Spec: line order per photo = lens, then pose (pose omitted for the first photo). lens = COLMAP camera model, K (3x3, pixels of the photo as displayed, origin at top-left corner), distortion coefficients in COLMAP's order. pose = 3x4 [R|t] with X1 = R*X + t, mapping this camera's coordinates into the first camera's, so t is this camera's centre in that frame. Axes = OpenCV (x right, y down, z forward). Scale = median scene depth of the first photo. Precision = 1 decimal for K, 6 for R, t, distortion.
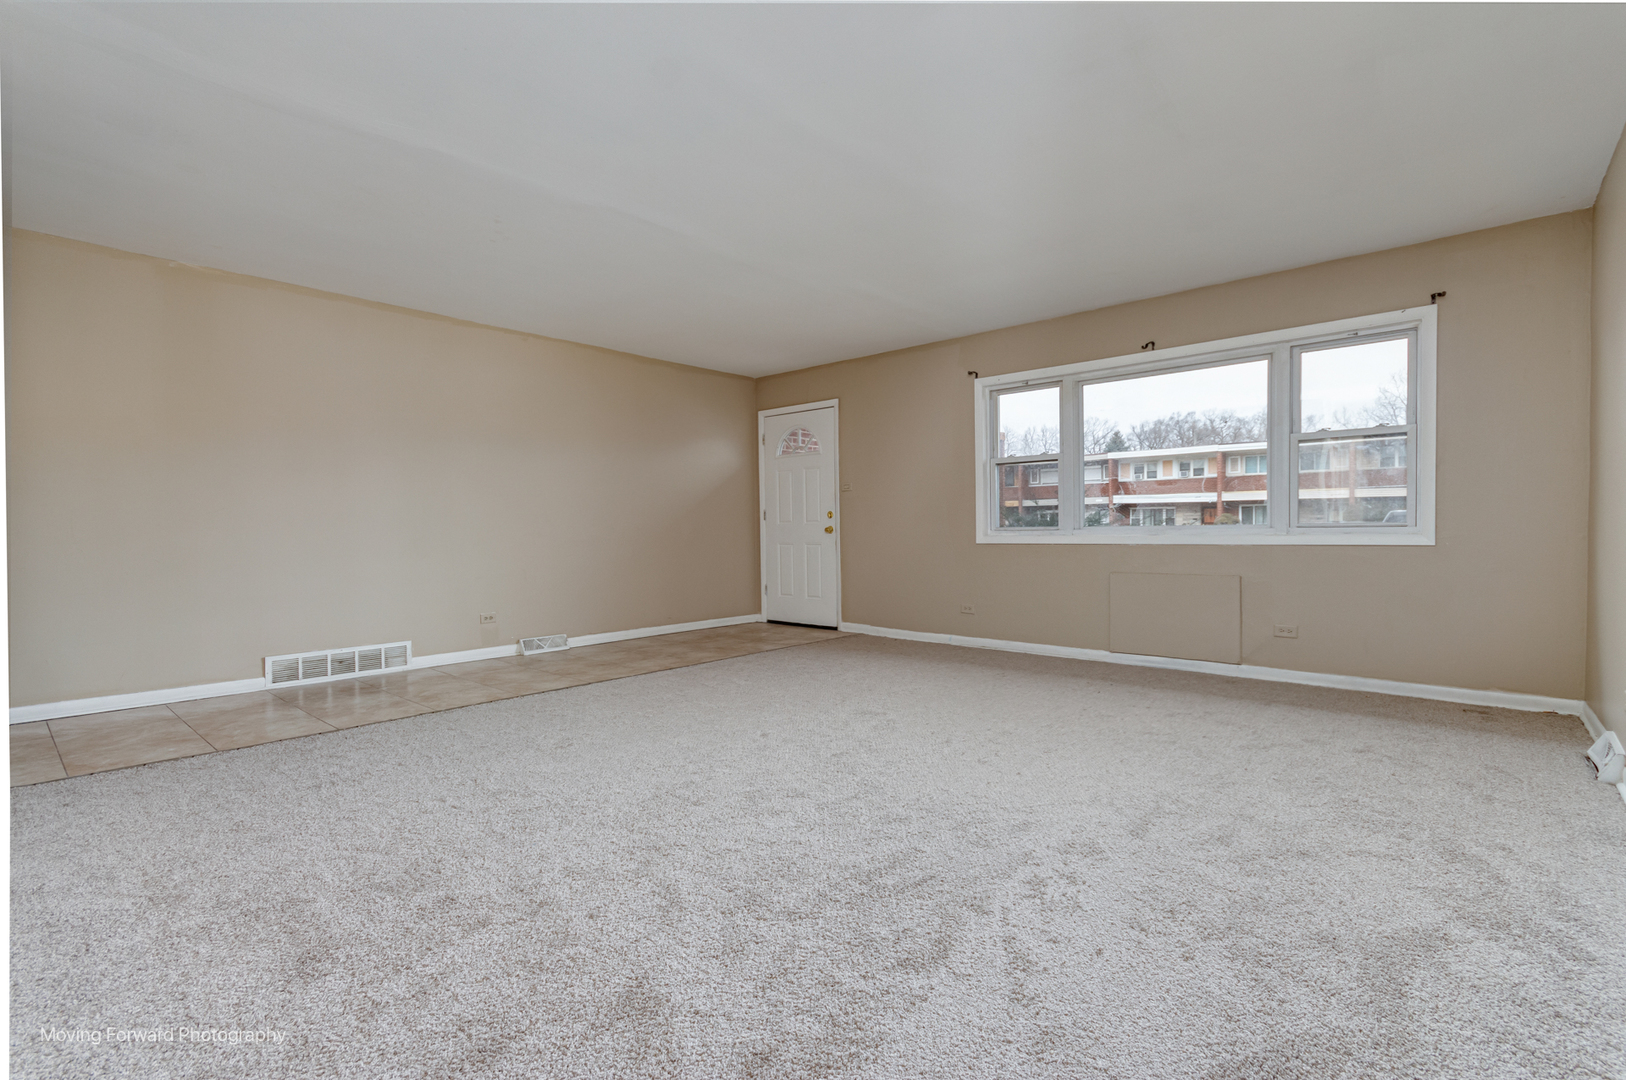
lens RADIAL K [[750.2, 0, 813.4], [0, 750.2, 539.0], [0, 0, 1]] dist [0.001437, 0.000417]
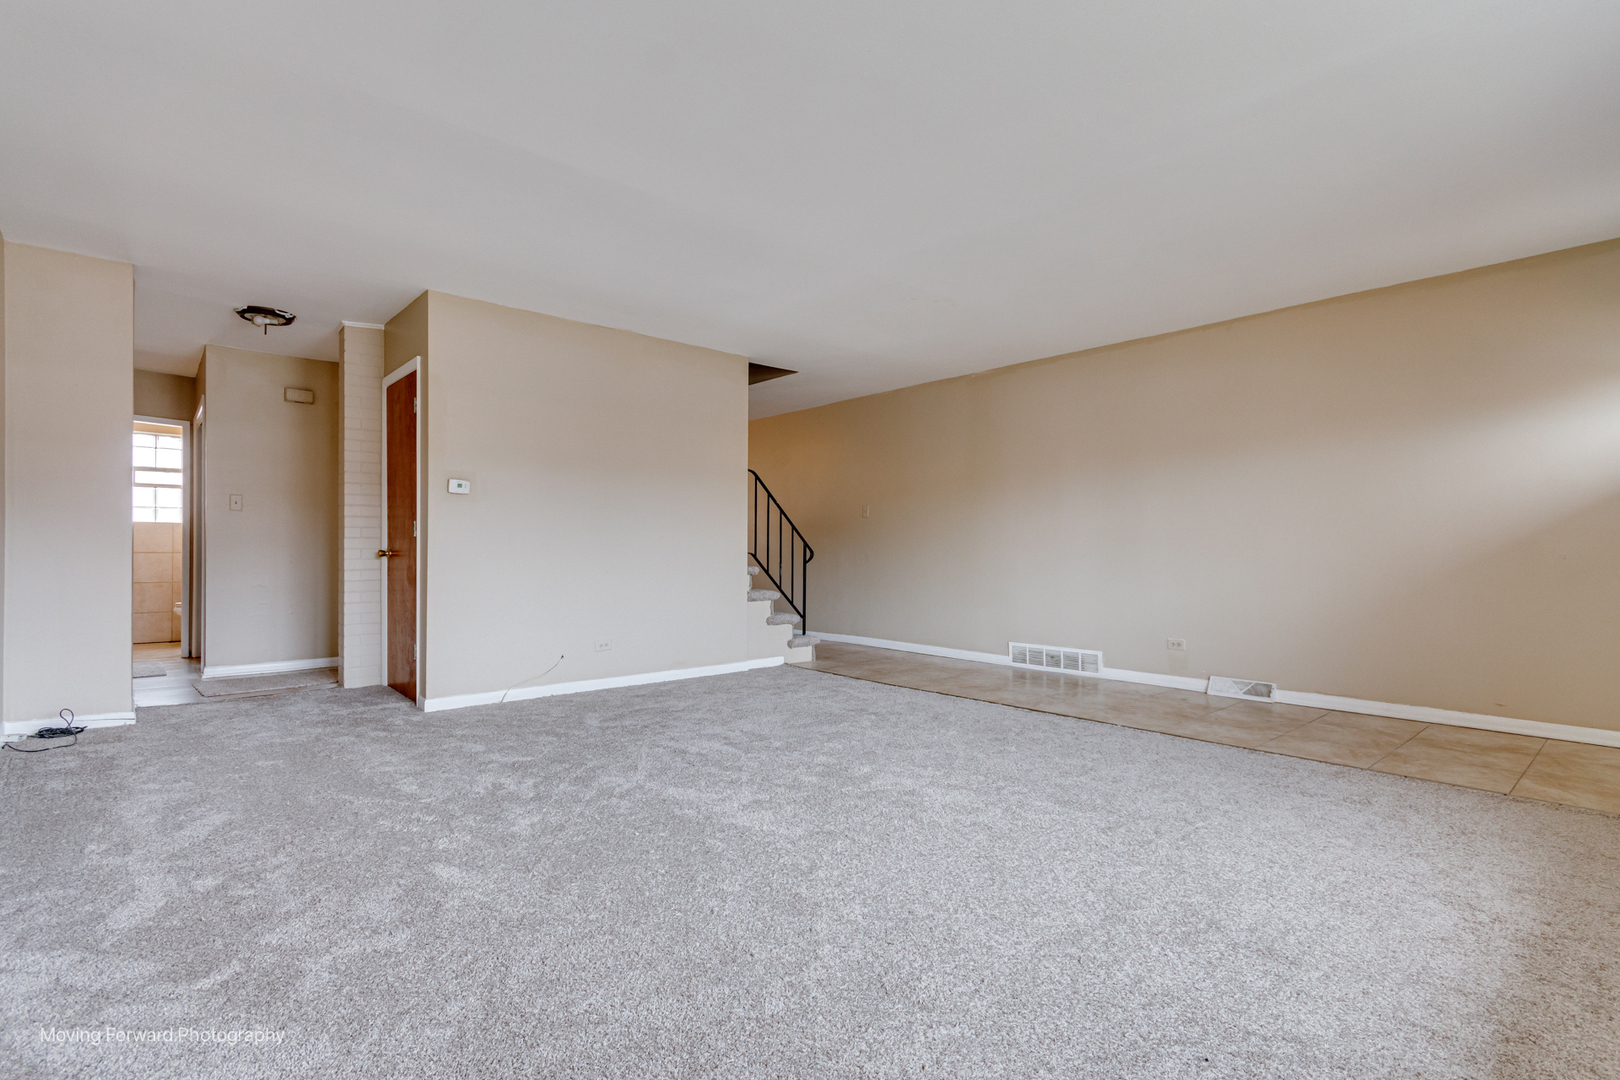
lens RADIAL K [[780.1, 0, 809.8], [0, 780.1, 548.0], [0, 0, 1]] dist [-0.003609, -0.000307]
pose [[-0.120752, 0.007297, -0.992656, 0.666883], [-0.018390, 0.999785, 0.009586, -0.017901], [0.992512, 0.019412, -0.120591, 0.755277]]
